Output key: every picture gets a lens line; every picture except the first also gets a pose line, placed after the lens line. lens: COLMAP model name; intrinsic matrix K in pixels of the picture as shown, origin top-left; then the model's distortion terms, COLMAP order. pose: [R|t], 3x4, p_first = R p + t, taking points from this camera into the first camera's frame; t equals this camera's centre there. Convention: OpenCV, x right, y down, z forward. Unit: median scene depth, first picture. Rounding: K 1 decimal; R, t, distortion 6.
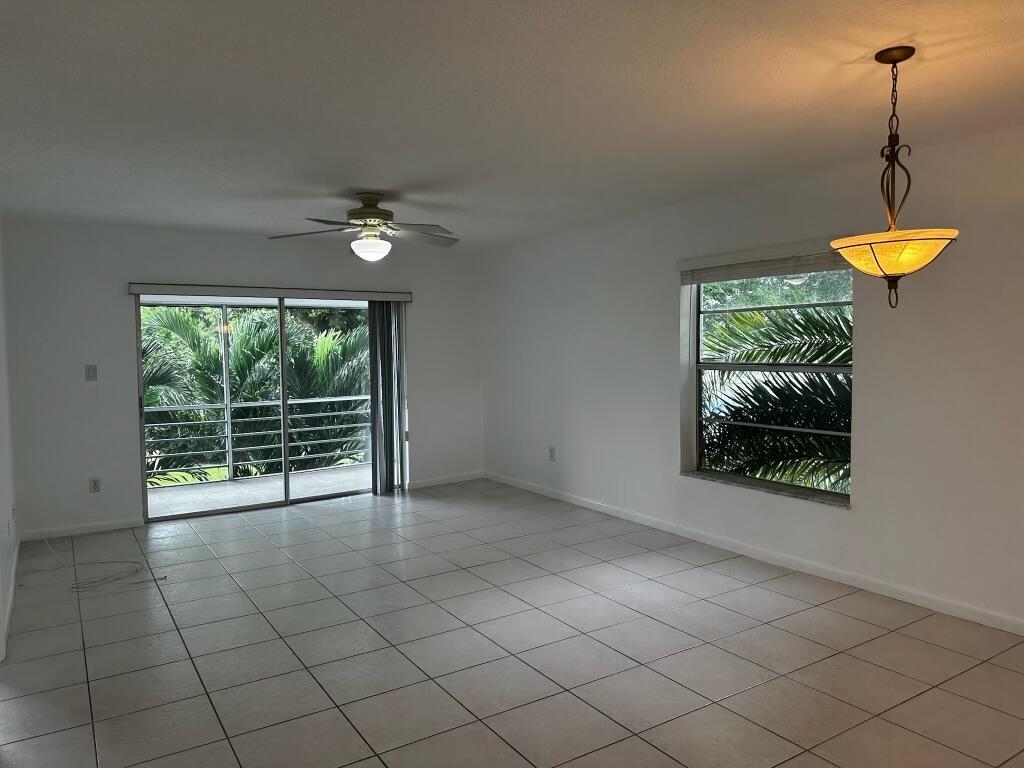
lens RADIAL K [[714.5, 0, 518.8], [0, 714.5, 383.5], [0, 0, 1]] dist [0.118176, -0.159180]
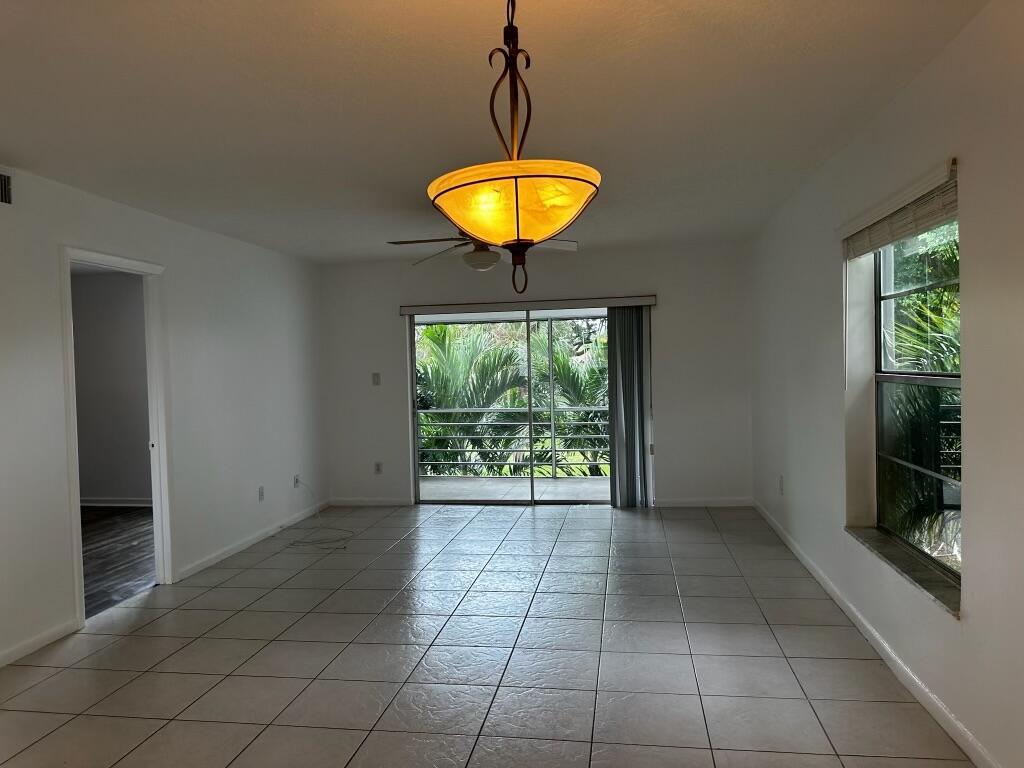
lens RADIAL K [[714.5, 0, 518.8], [0, 714.5, 383.5], [0, 0, 1]] dist [0.118176, -0.159180]
pose [[0.726415, 0.012367, -0.687145, 0.390861], [-0.016733, 0.999860, 0.000306, -0.010525], [0.687052, 0.011275, 0.726521, 0.222477]]
